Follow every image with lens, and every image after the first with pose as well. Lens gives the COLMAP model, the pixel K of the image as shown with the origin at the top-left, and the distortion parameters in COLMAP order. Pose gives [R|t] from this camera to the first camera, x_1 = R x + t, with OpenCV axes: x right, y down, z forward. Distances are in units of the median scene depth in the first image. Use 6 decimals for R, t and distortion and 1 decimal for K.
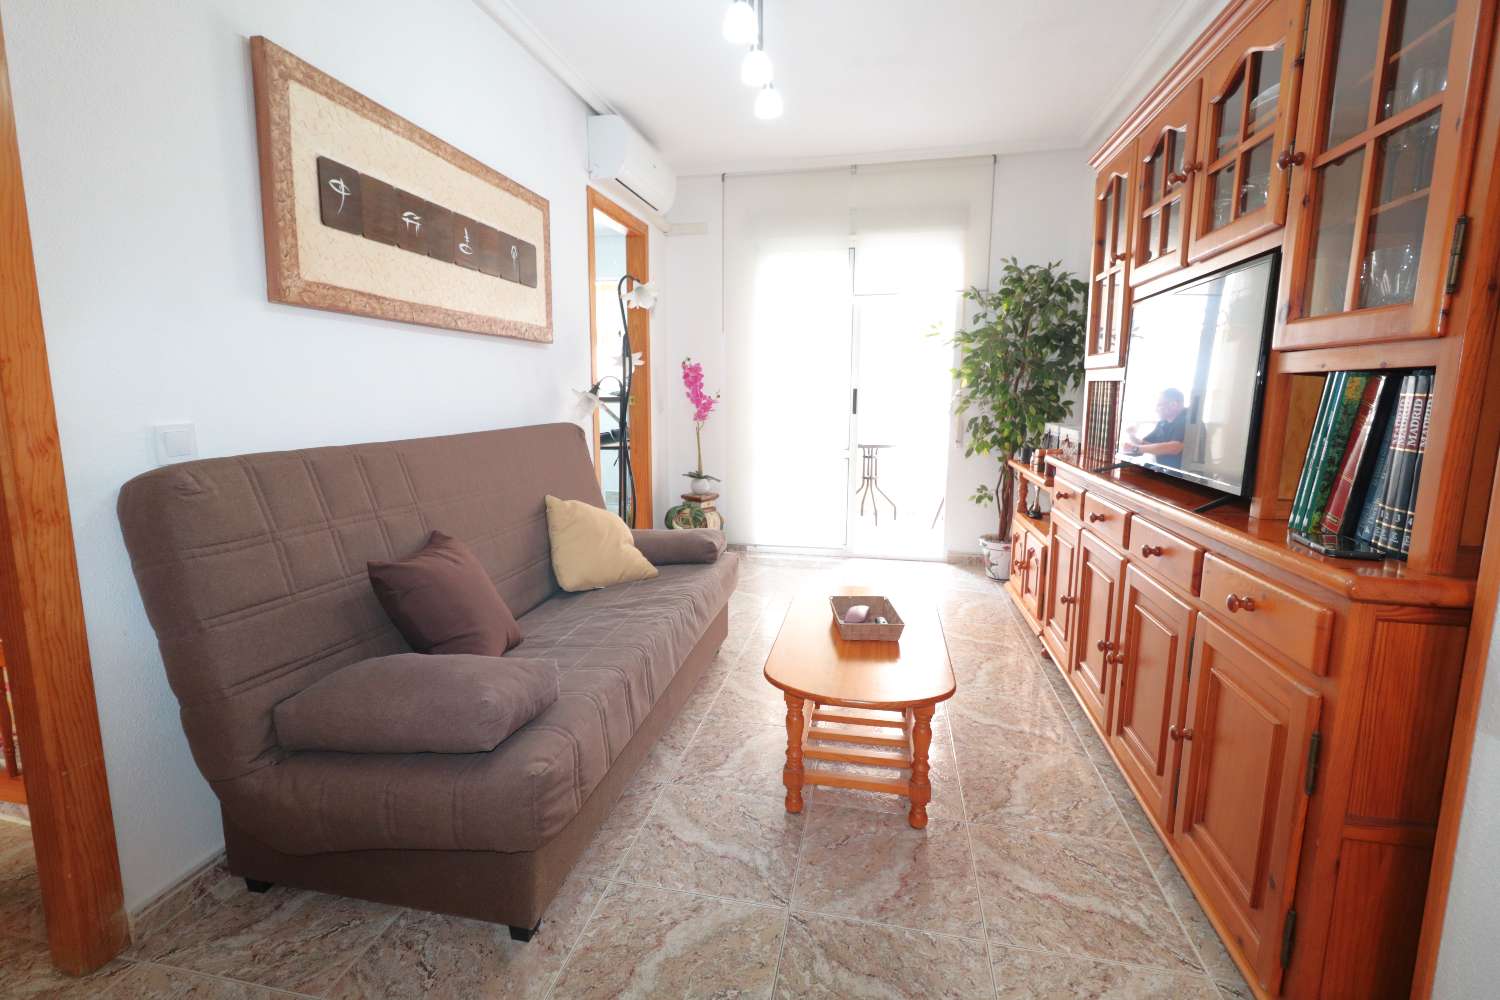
lens RADIAL K [[696.8, 0, 748.9], [0, 696.8, 499.2], [0, 0, 1]] dist [0.001852, -0.000894]
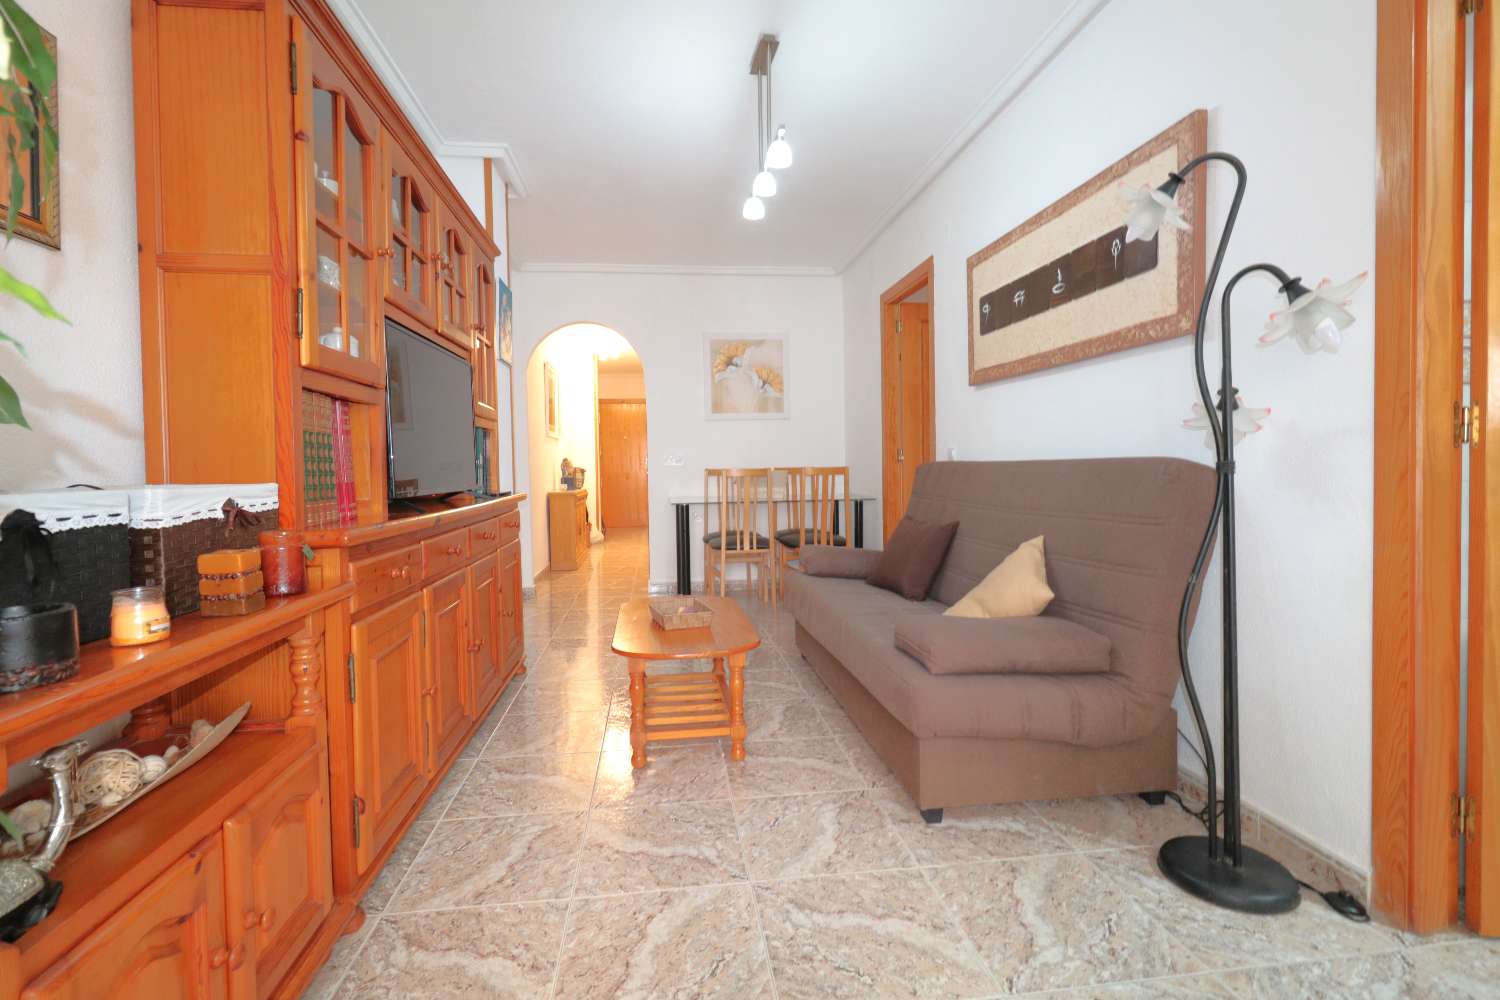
lens RADIAL K [[696.8, 0, 743.7], [0, 696.8, 490.3], [0, 0, 1]] dist [0.001852, -0.000894]
pose [[-0.943070, 0.028897, -0.331337, 0.405492], [-0.031181, 0.984149, 0.174579, -0.226515], [0.331130, 0.174972, -0.927220, 1.876837]]
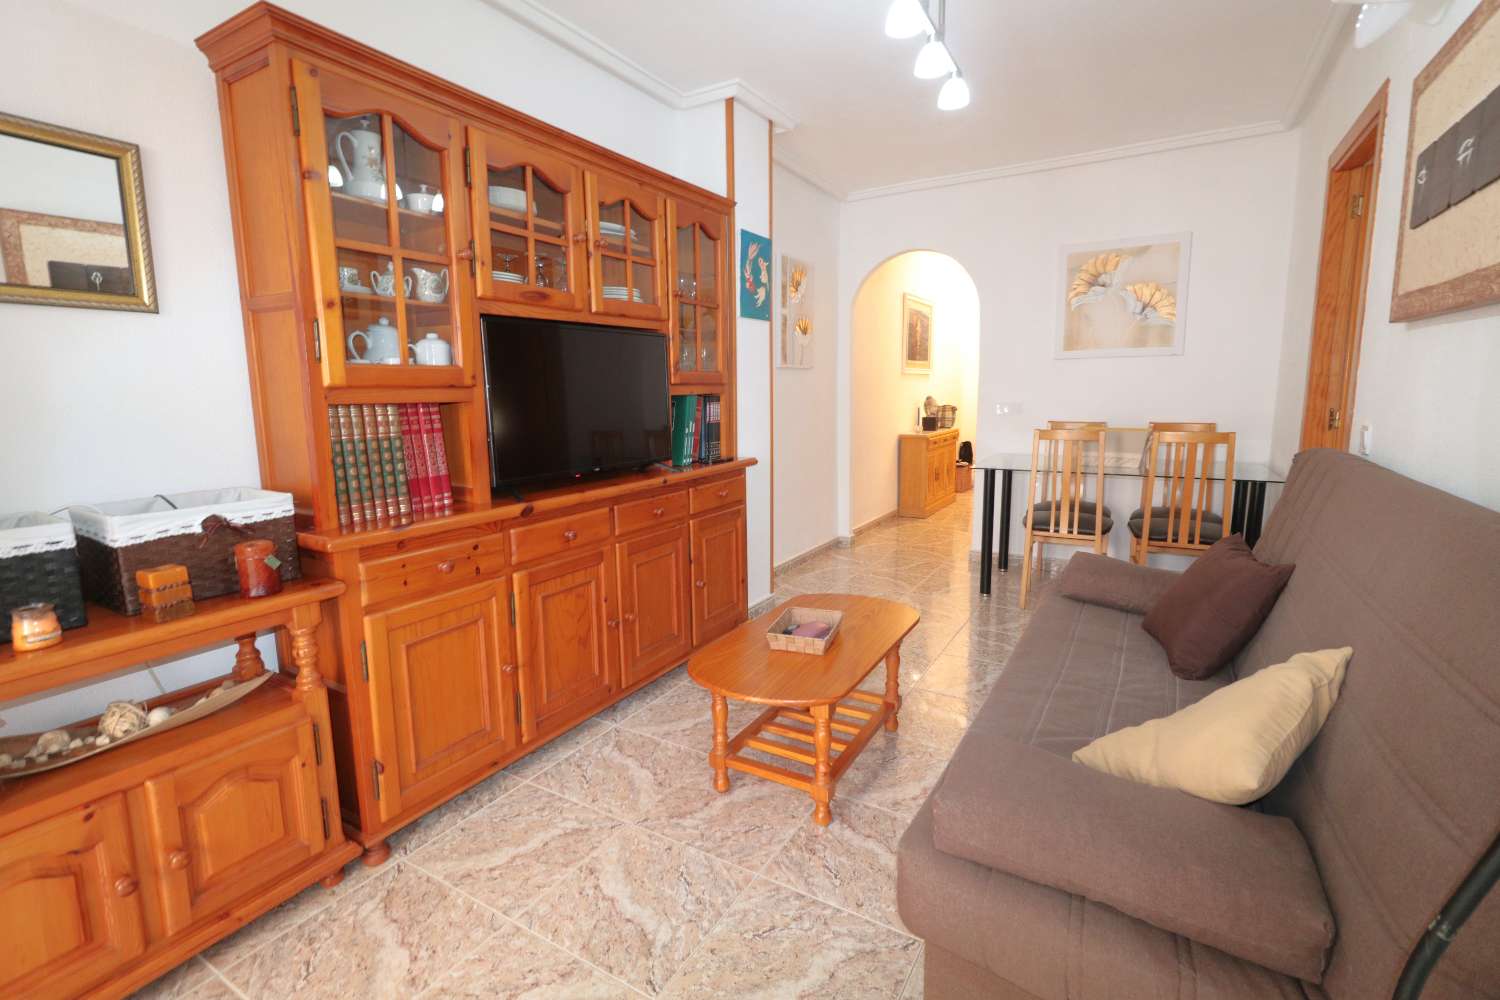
lens RADIAL K [[696.8, 0, 748.4], [0, 696.8, 494.3], [0, 0, 1]] dist [0.001852, -0.000894]
pose [[-0.946656, -0.036665, 0.320152, -0.063755], [0.061231, 0.954940, 0.290415, -0.288782], [-0.316374, 0.294527, -0.901755, 1.679663]]
